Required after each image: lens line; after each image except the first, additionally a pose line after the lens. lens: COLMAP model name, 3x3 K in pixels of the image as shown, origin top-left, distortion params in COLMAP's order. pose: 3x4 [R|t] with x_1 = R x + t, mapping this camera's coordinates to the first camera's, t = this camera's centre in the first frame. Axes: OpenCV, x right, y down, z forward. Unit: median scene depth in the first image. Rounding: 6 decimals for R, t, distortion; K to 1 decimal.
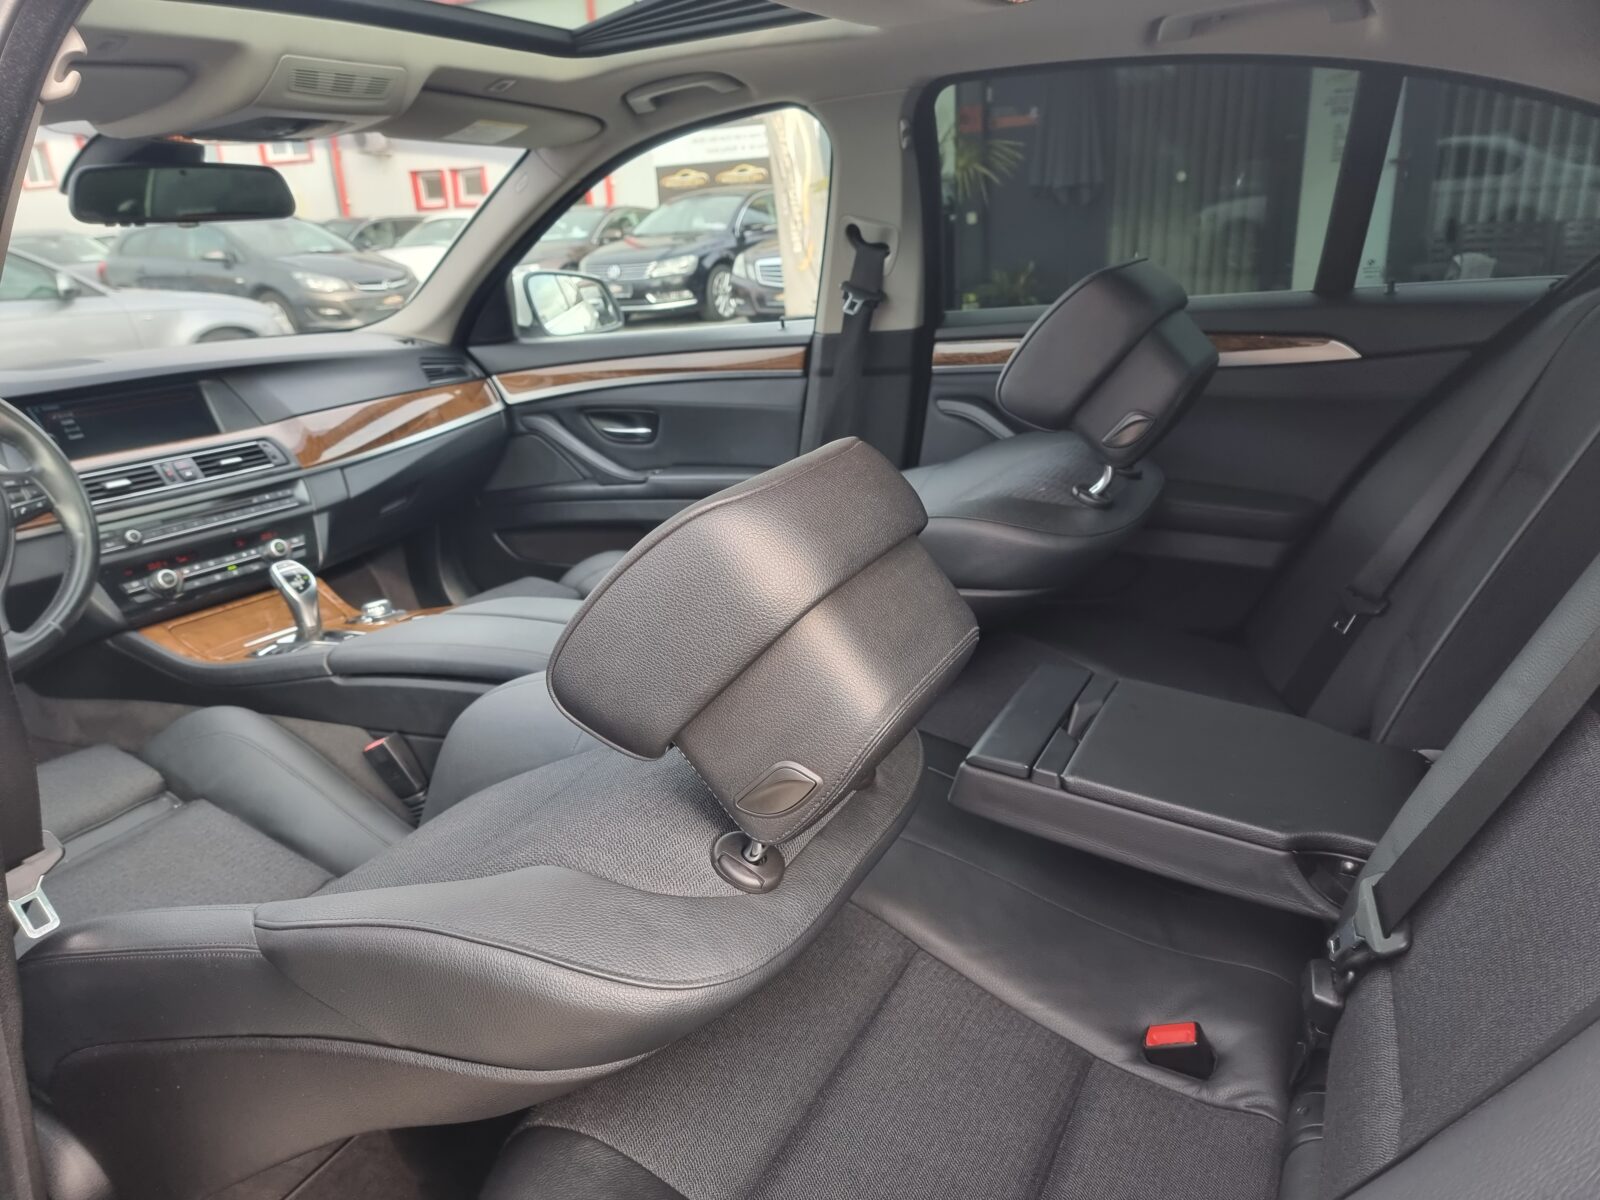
lens RADIAL K [[1118.8, 0, 824.7], [0, 1118.8, 625.6], [0, 0, 1]] dist [0.049135, -0.050918]
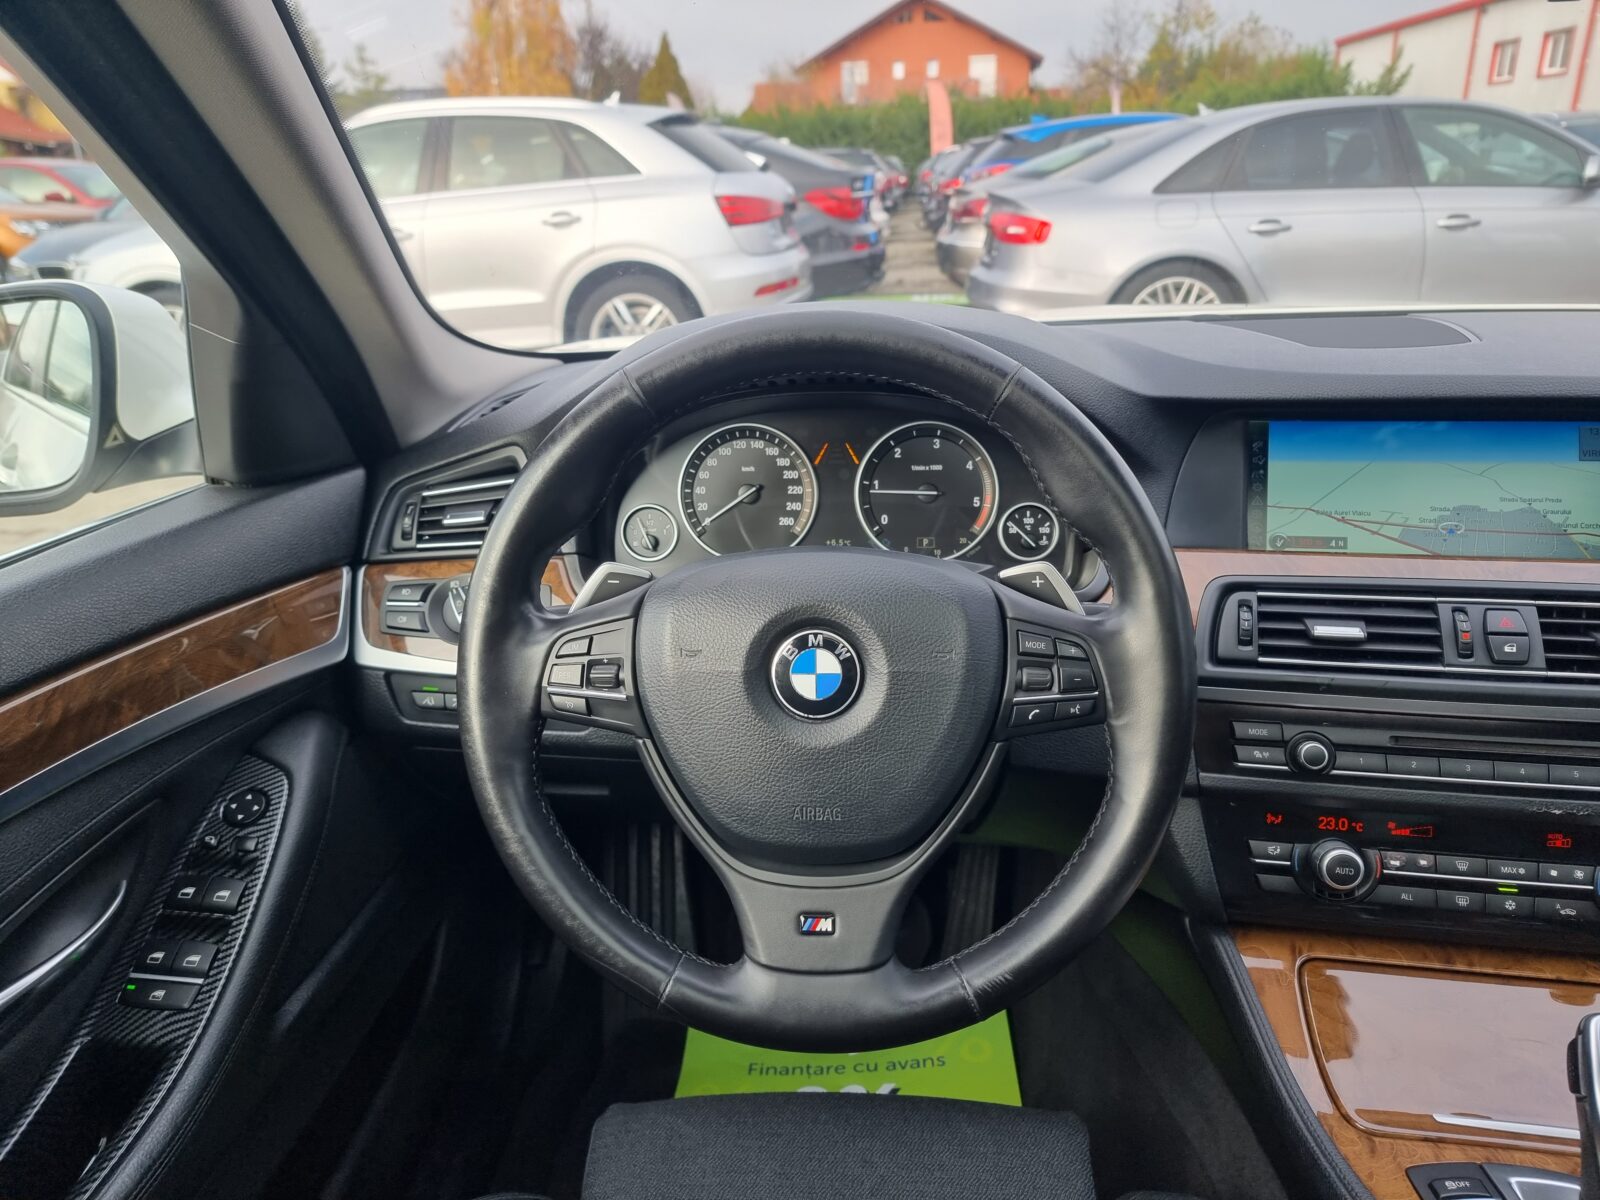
lens RADIAL K [[1118.8, 0, 792.7], [0, 1118.8, 588.7], [0, 0, 1]] dist [0.049135, -0.050918]
pose [[0.386357, 0.356266, -0.850766, -0.299865], [-0.302505, 0.920315, 0.248015, -0.166857], [0.871332, 0.161539, 0.463342, 0.540005]]
